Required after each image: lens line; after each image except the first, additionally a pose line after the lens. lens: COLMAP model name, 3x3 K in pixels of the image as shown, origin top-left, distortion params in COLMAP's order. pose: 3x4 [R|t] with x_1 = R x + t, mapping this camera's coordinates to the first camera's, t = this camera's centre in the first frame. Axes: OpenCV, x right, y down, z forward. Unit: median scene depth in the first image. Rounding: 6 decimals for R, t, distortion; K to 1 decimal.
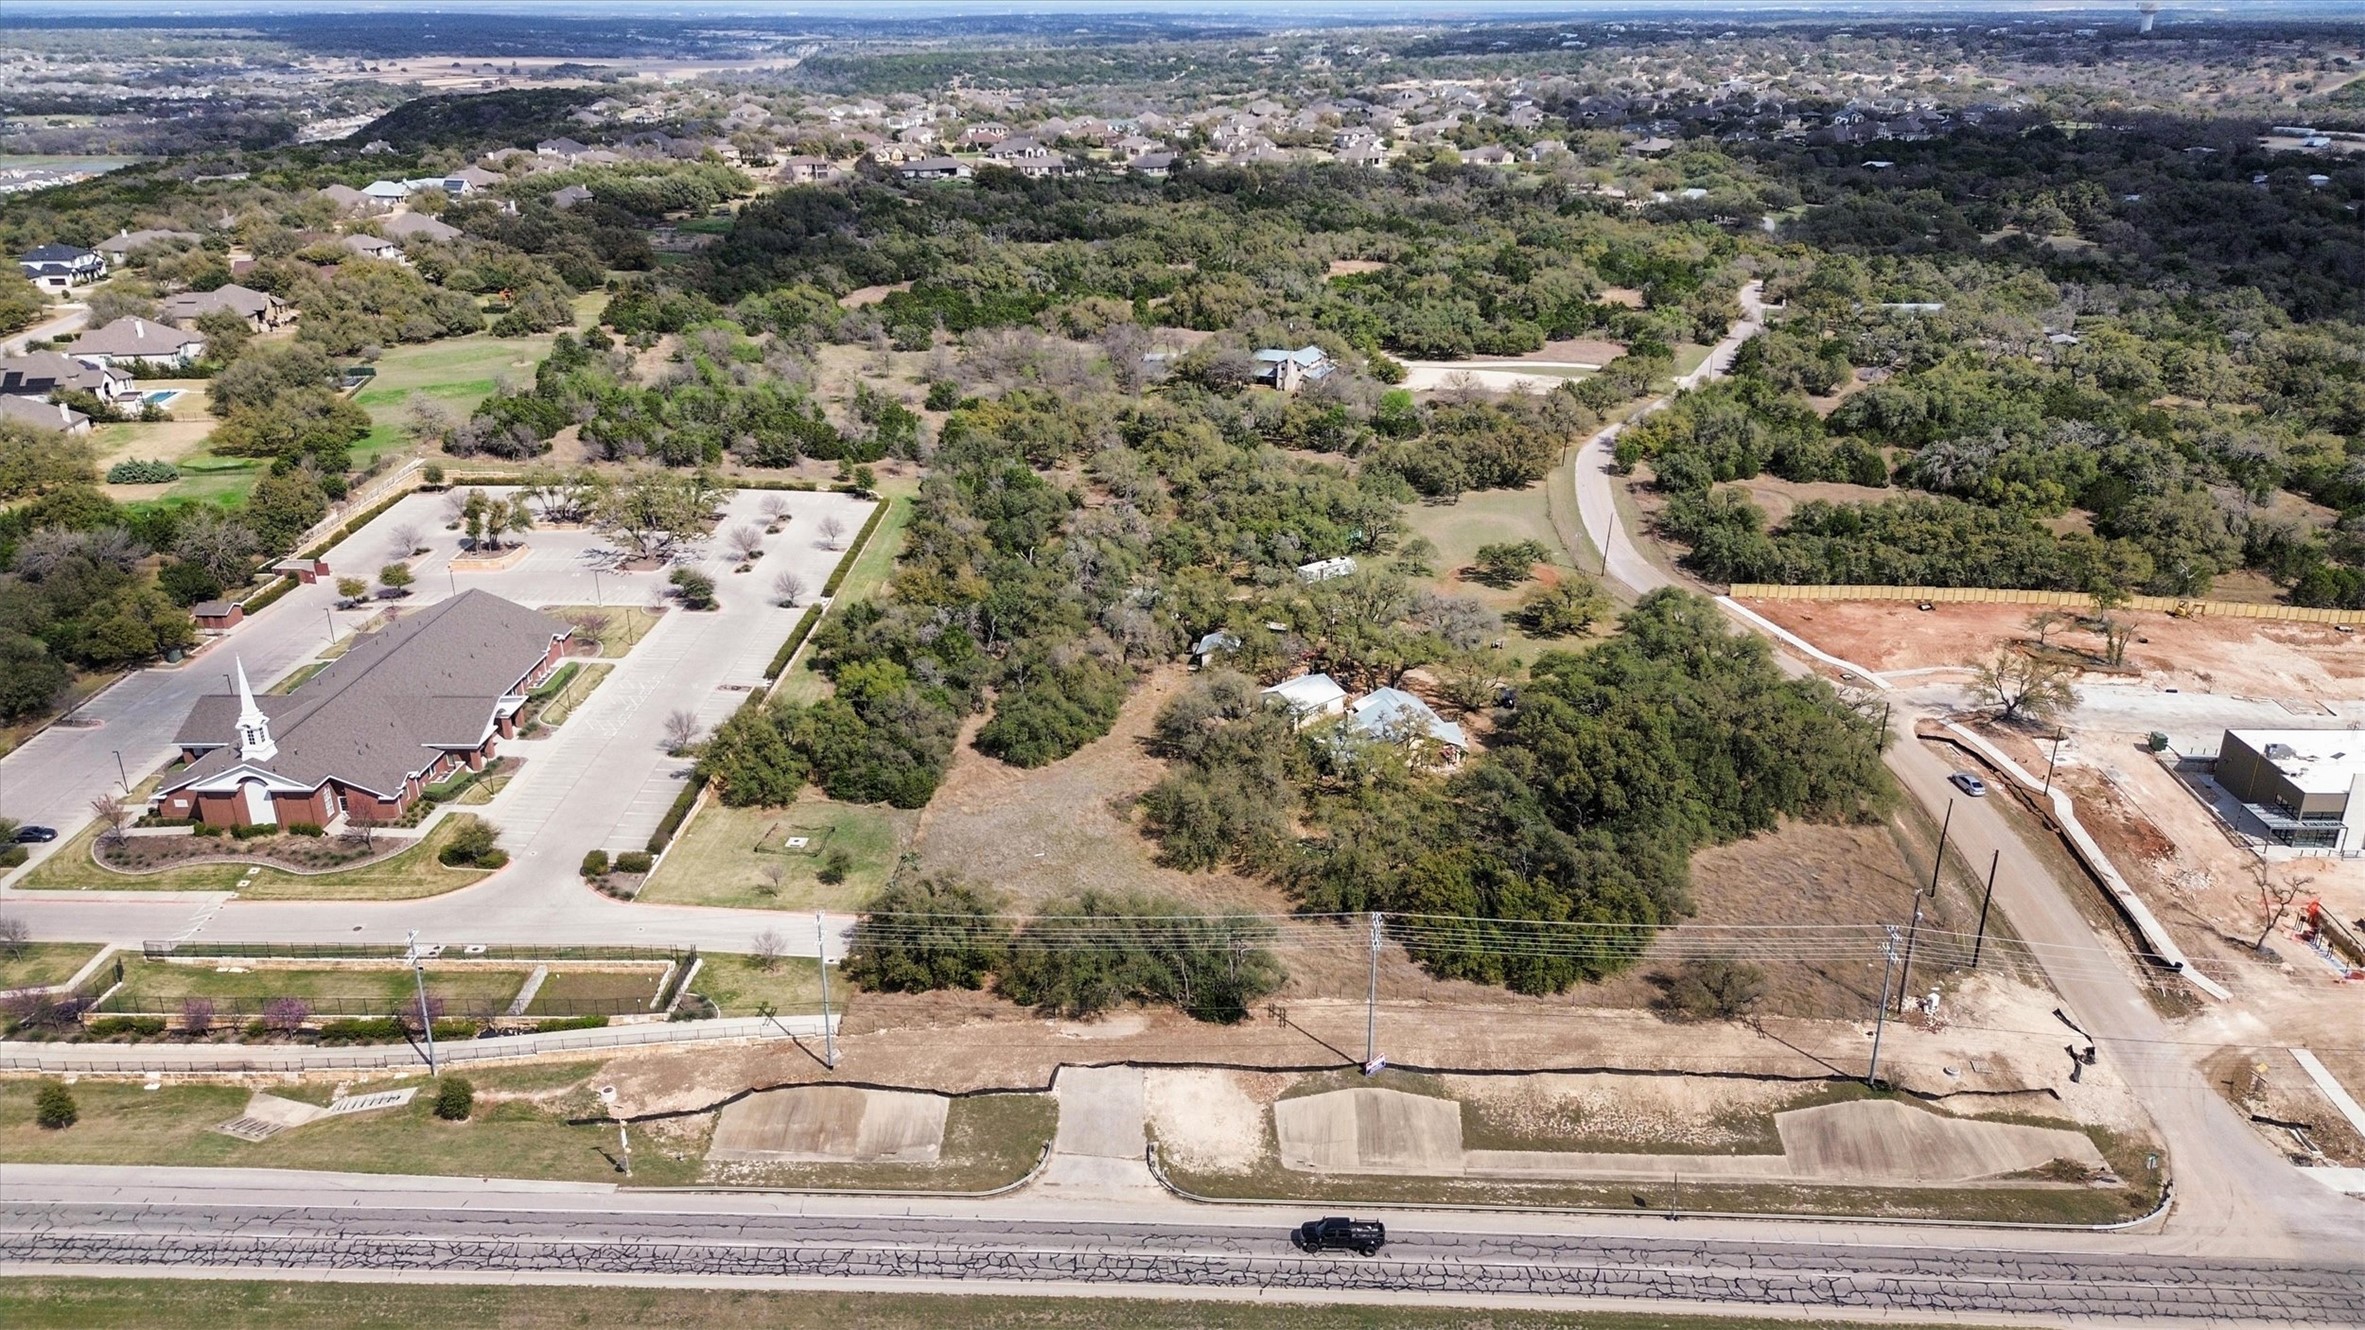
lens RADIAL K [[1678.6, 0, 1189.8], [0, 1678.6, 659.2], [0, 0, 1]] dist [0.070984, -0.069799]
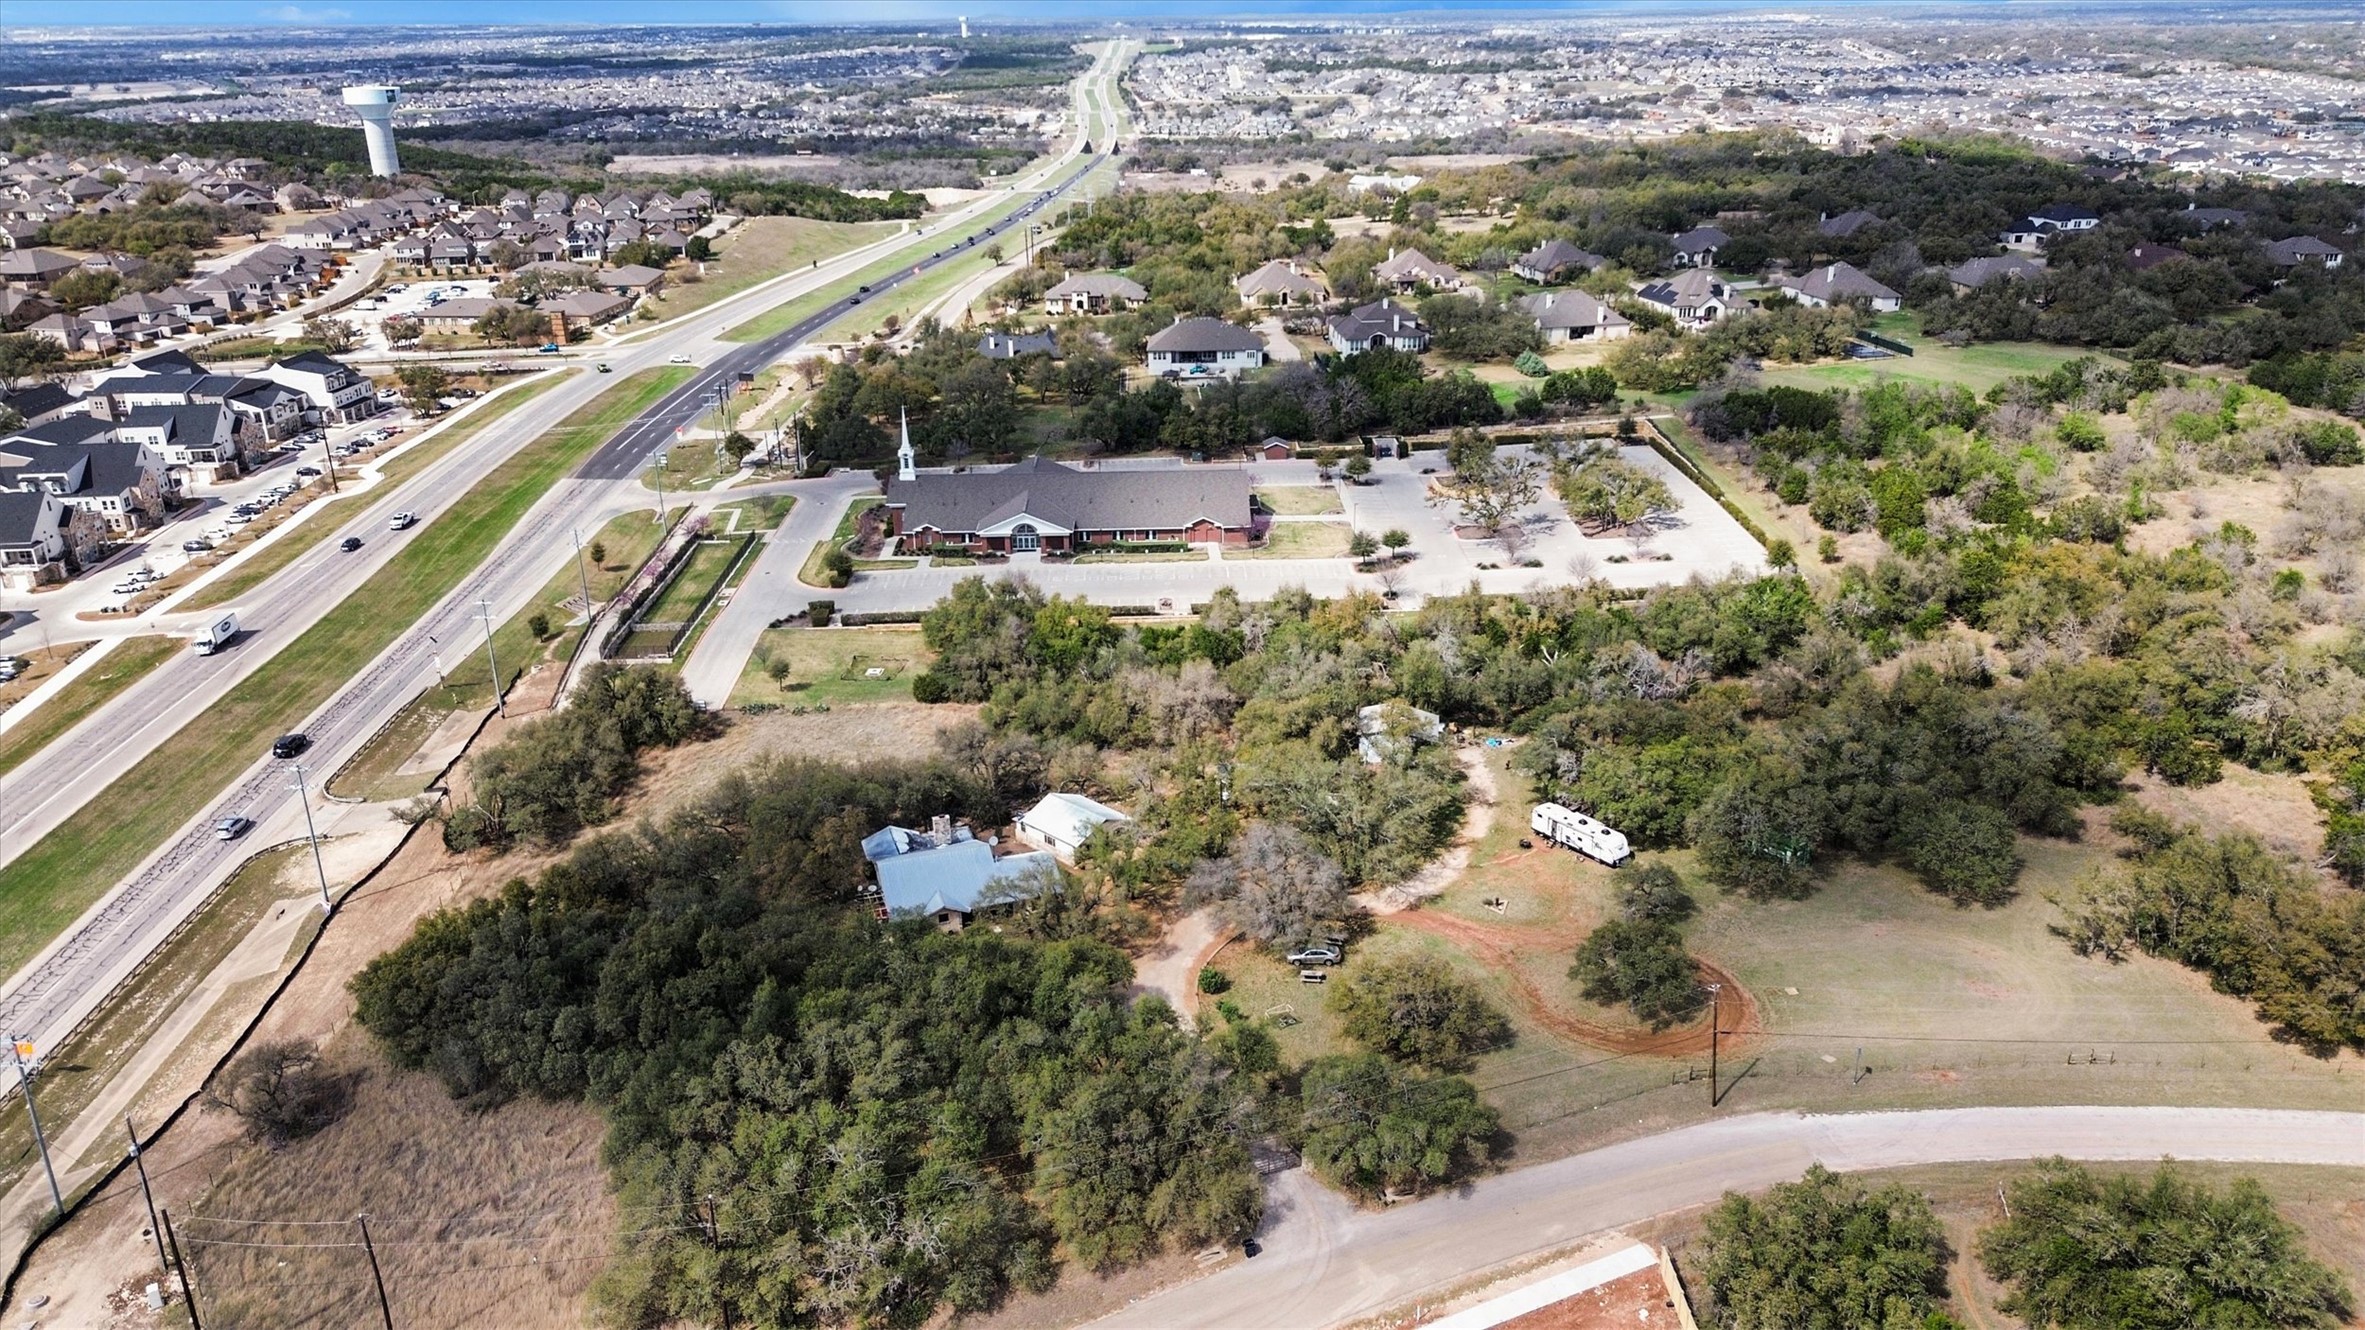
lens RADIAL K [[1678.6, 0, 1189.8], [0, 1678.6, 659.2], [0, 0, 1]] dist [0.070984, -0.069799]
pose [[0.052535, 0.361850, -0.930755, 0.879047], [-0.358201, 0.876847, 0.320674, -0.357650], [0.932165, 0.316551, 0.175680, 1.013967]]
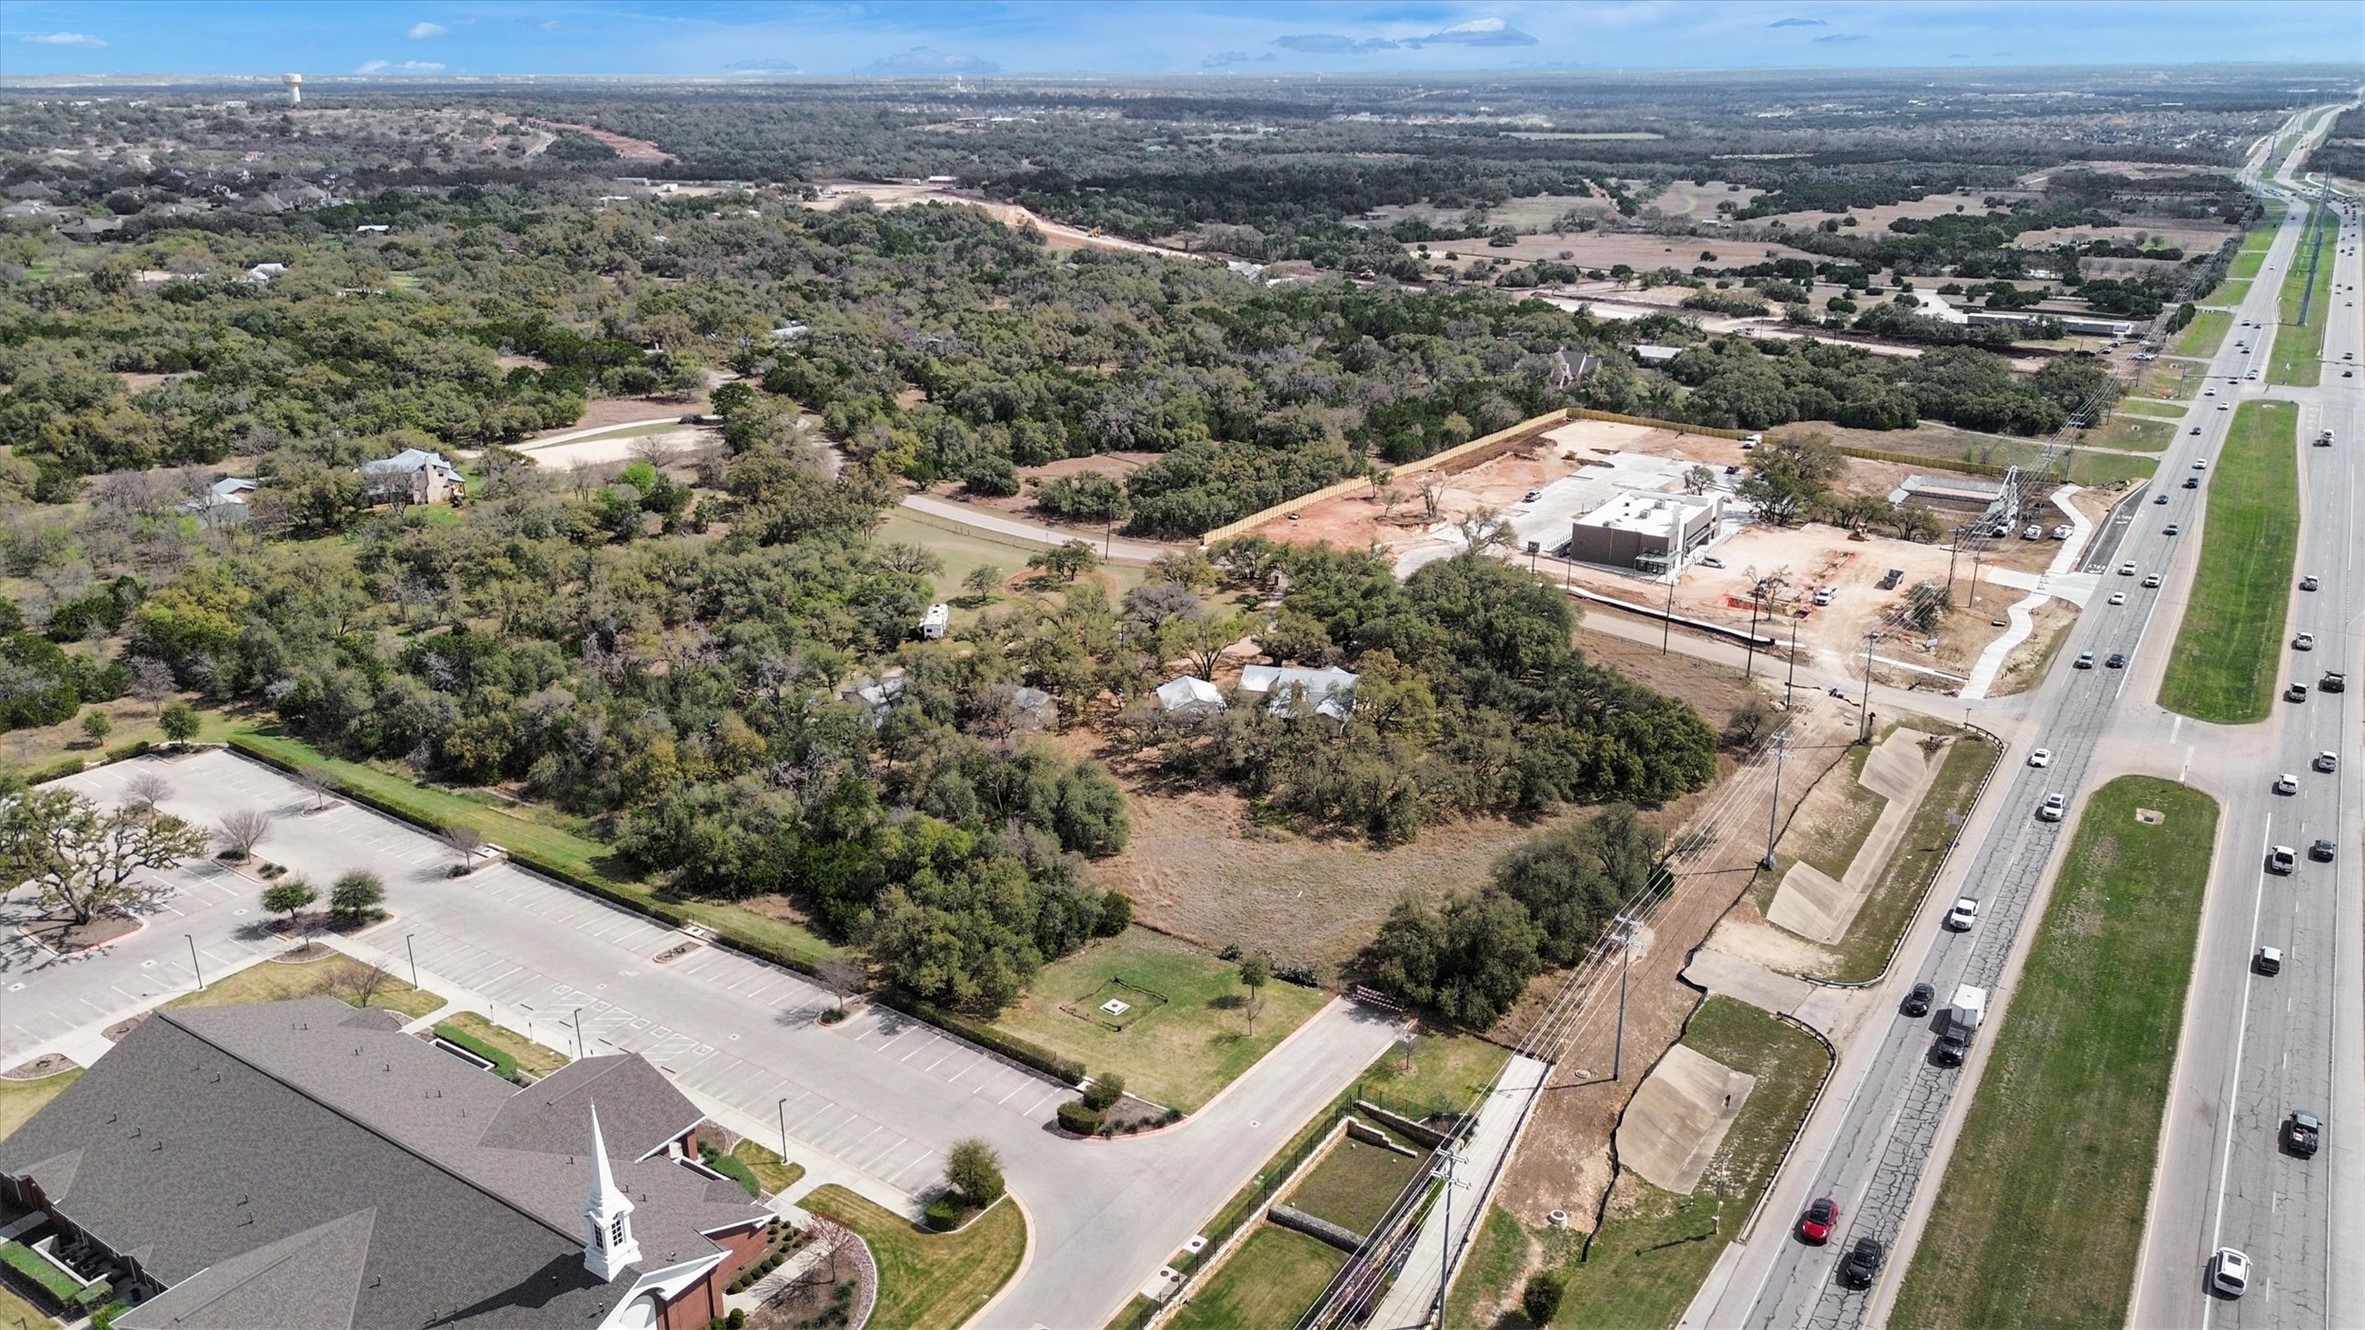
lens RADIAL K [[1678.6, 0, 1189.8], [0, 1678.6, 659.2], [0, 0, 1]] dist [0.070984, -0.069799]
pose [[0.525708, -0.282963, 0.802223, -0.841919], [0.315022, 0.940765, 0.125391, -0.146465], [-0.790185, 0.186799, 0.583708, 0.465428]]
